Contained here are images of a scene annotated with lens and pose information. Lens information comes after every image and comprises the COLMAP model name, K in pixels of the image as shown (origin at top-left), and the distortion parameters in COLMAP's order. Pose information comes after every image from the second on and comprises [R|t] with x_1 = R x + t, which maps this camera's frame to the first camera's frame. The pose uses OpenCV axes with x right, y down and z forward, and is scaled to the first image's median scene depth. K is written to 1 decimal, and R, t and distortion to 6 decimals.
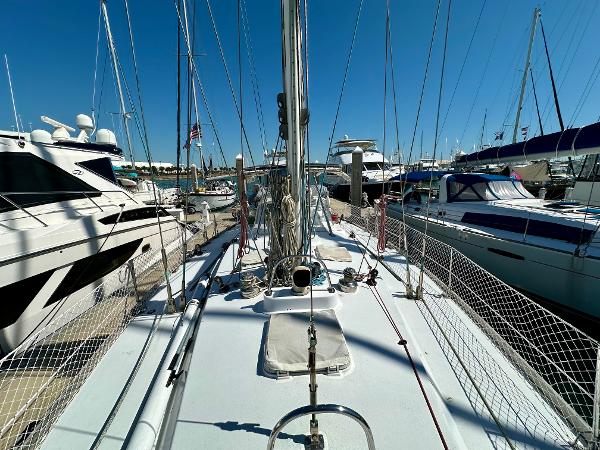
lens RADIAL K [[237.8, 0, 298.5], [0, 237.8, 223.8], [0, 0, 1]] dist [-0.006083, -0.000727]
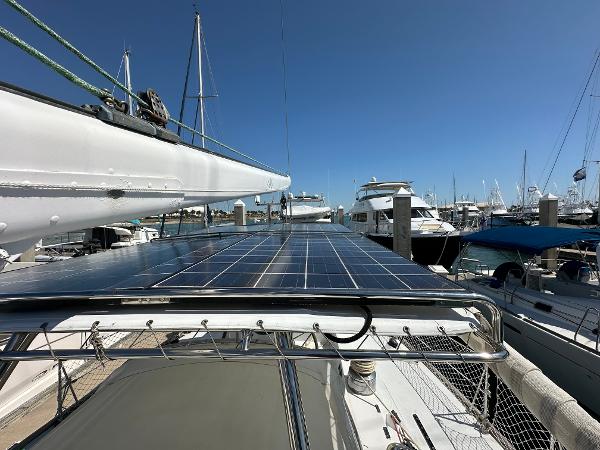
lens RADIAL K [[237.8, 0, 298.5], [0, 237.8, 225.2], [0, 0, 1]] dist [-0.006083, -0.000727]
pose [[0.994710, 0.004244, -0.102637, 0.024150], [-0.021680, 0.985313, -0.169374, -0.085082], [0.100411, 0.170703, 0.980193, 0.276187]]
